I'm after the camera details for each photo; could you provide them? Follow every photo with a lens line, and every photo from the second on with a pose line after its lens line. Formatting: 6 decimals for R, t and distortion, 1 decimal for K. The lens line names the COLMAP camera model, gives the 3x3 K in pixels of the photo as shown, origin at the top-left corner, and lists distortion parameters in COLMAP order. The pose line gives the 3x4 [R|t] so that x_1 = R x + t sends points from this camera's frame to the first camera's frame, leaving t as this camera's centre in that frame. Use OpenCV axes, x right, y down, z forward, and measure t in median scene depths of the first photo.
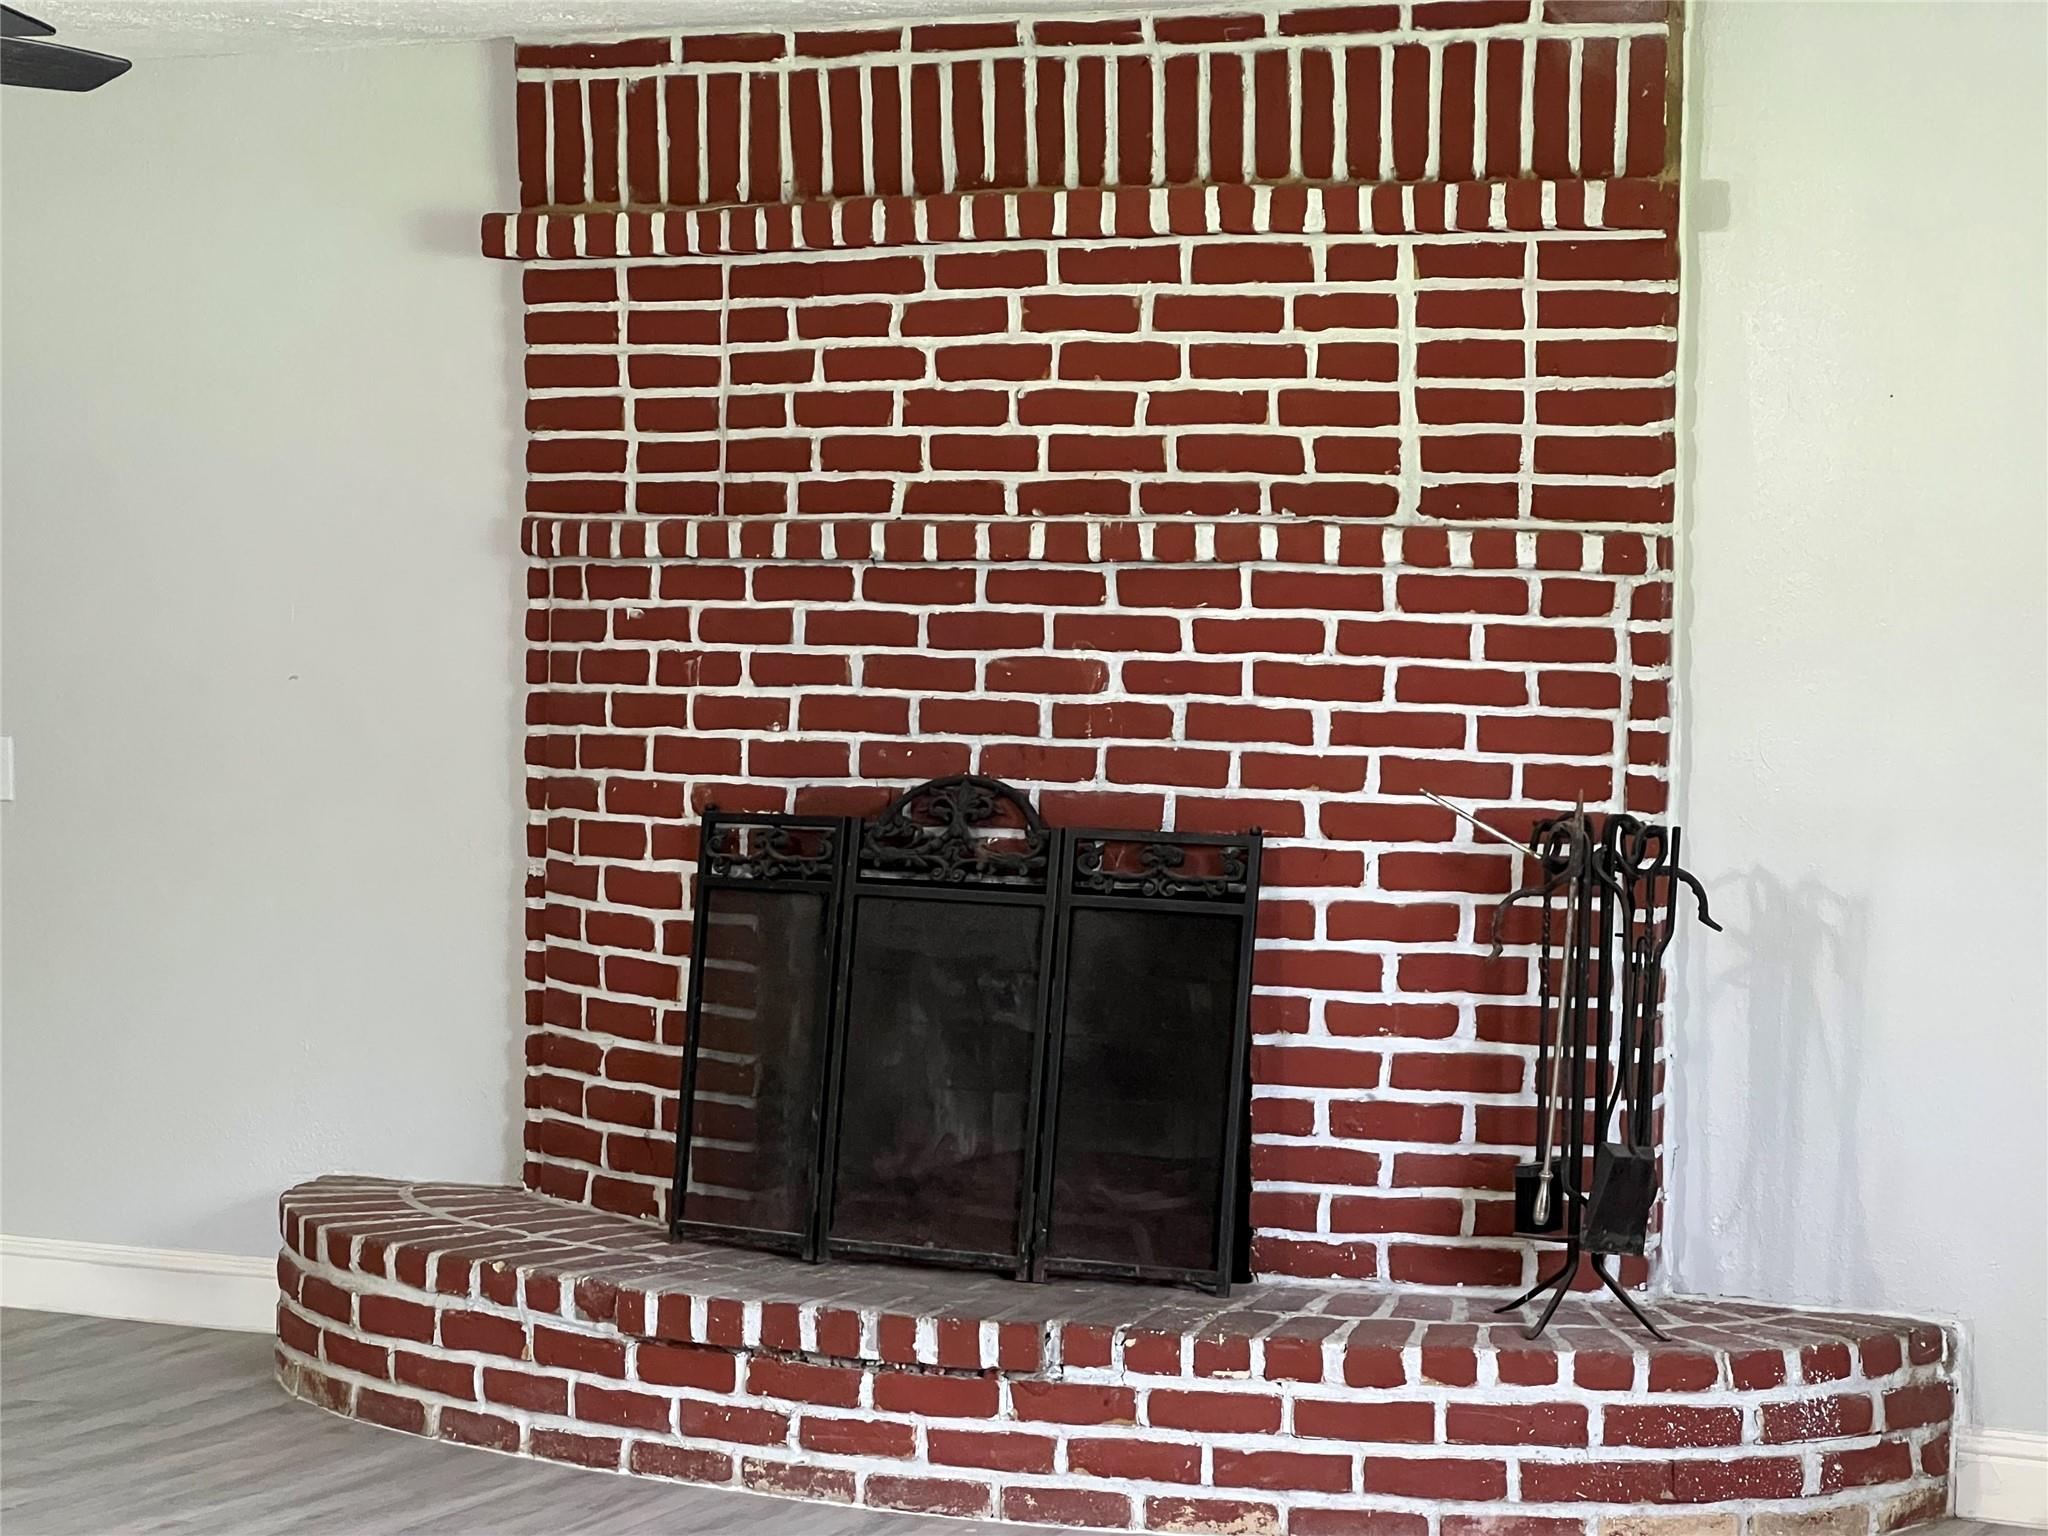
lens RADIAL K [[4618.6, 0, 1020.2], [0, 4618.6, 759.8], [0, 0, 1]] dist [0.001291, 0.000000]
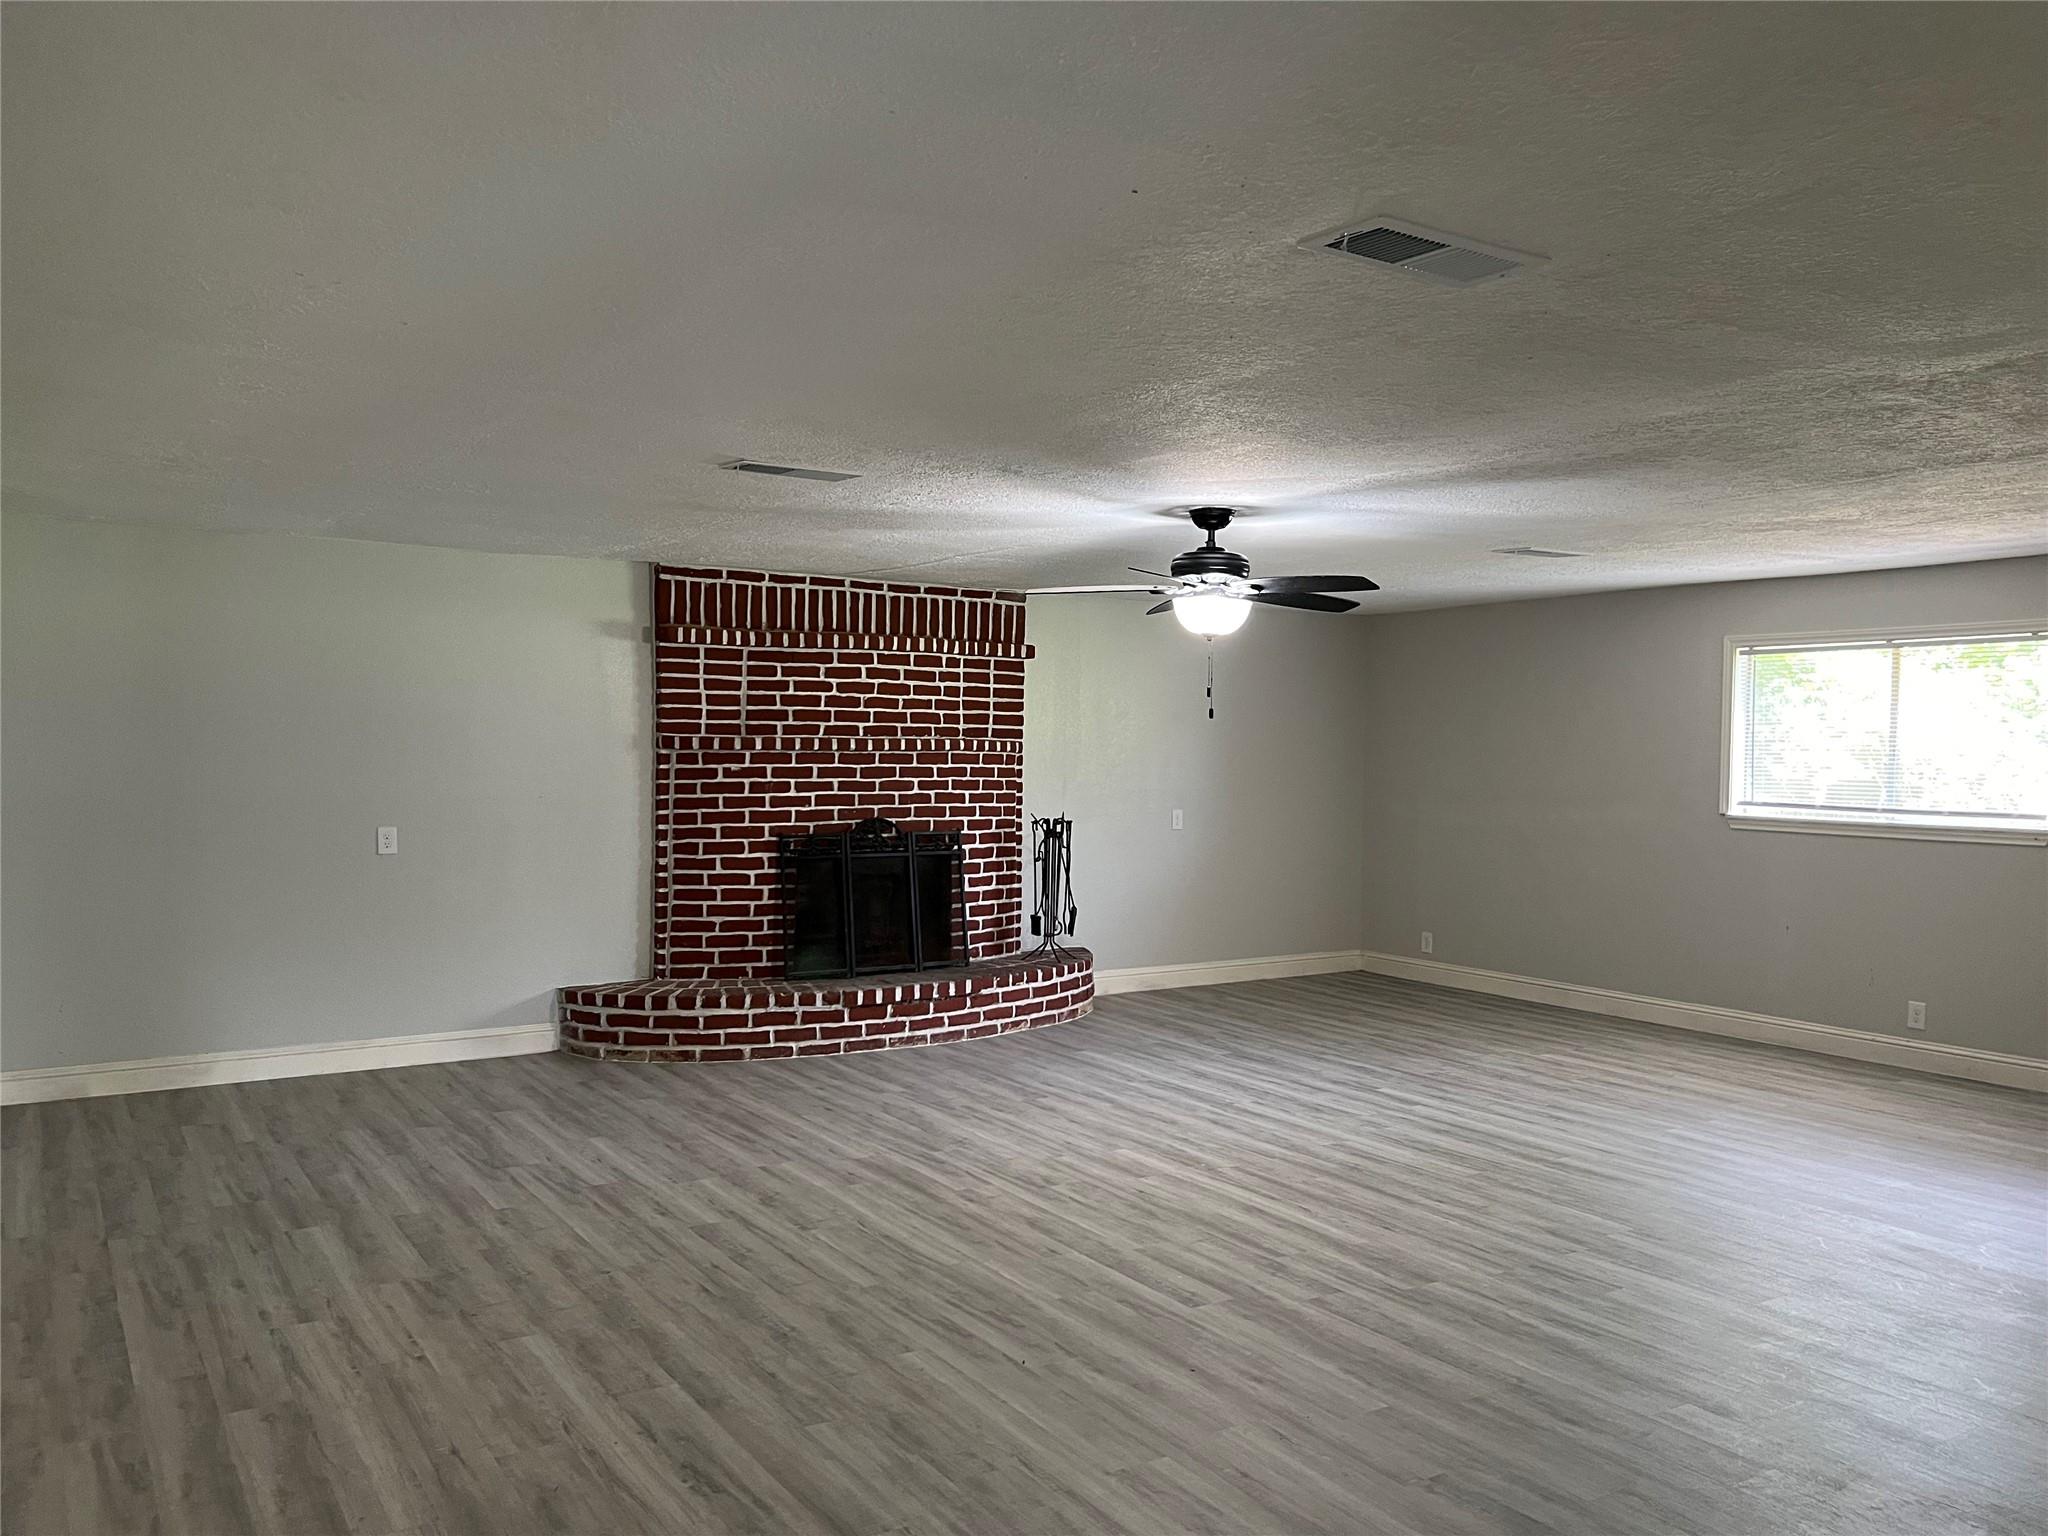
lens RADIAL K [[1543.1, 0, 1032.5], [0, 1543.1, 785.1], [0, 0, 1]] dist [0.070826, -0.083084]
pose [[0.489425, -0.026939, 0.871629, -0.884338], [0.037292, 0.999255, 0.009944, -0.025651], [-0.871248, 0.027638, 0.490065, 0.383571]]
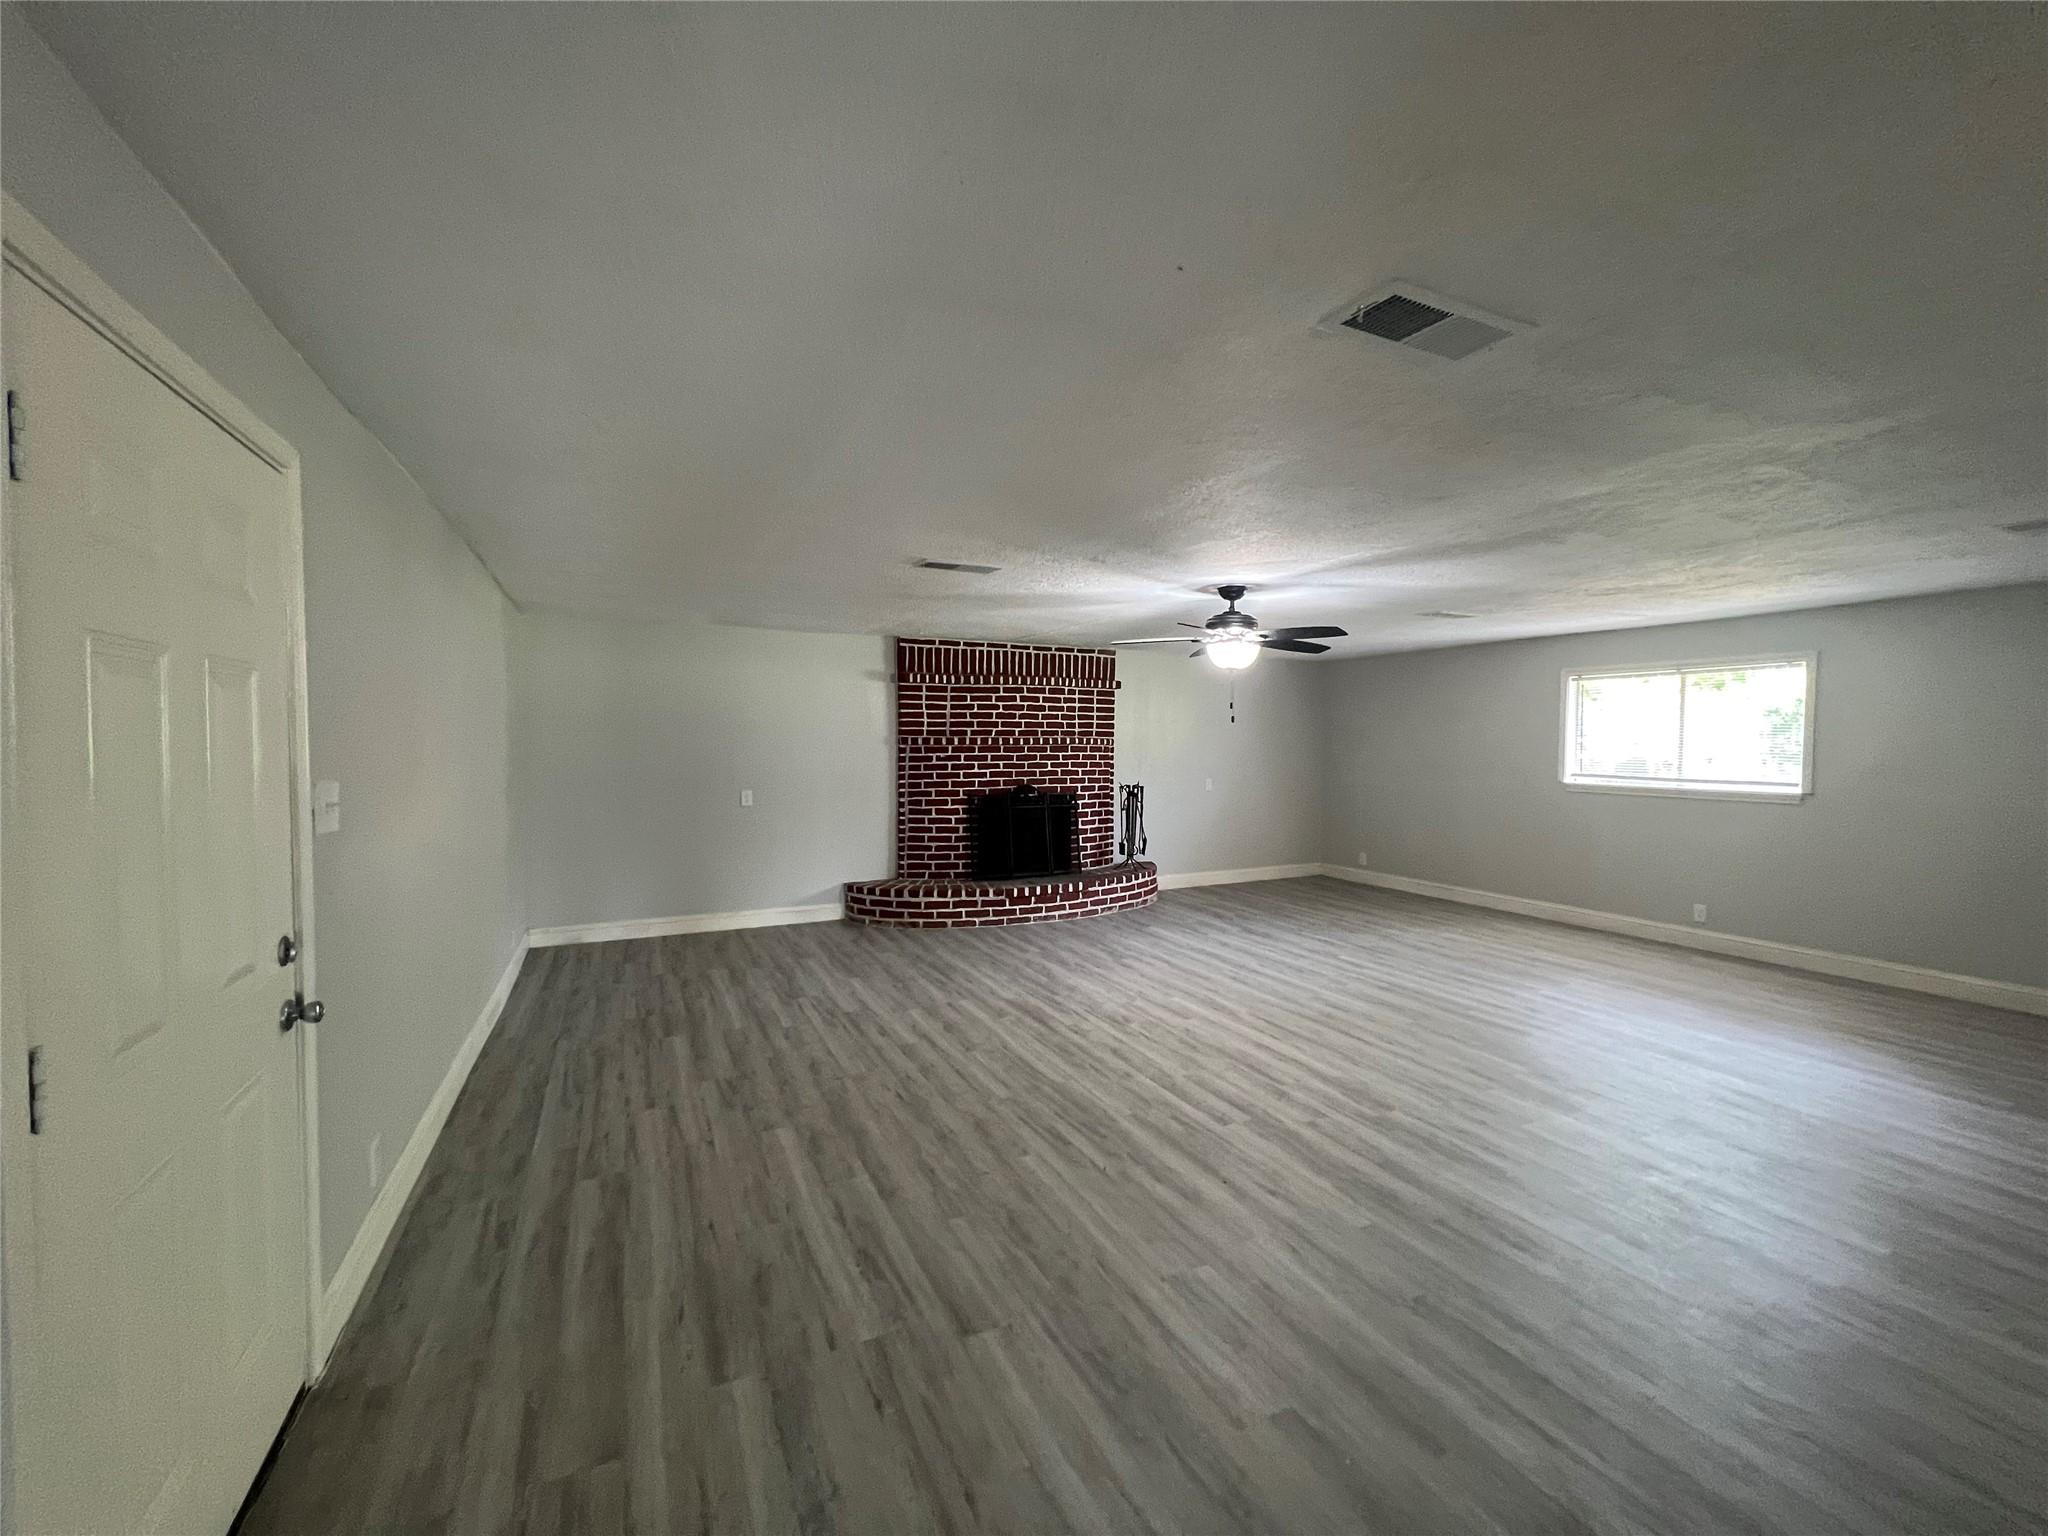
lens RADIAL K [[821.3, 0, 1018.4], [0, 821.3, 766.0], [0, 0, 1]] dist [0.002280, -0.000525]
pose [[0.598260, -0.032359, 0.800648, -0.778353], [0.042089, 0.999074, 0.008929, -0.027047], [-0.800196, 0.028356, 0.599068, 0.434402]]
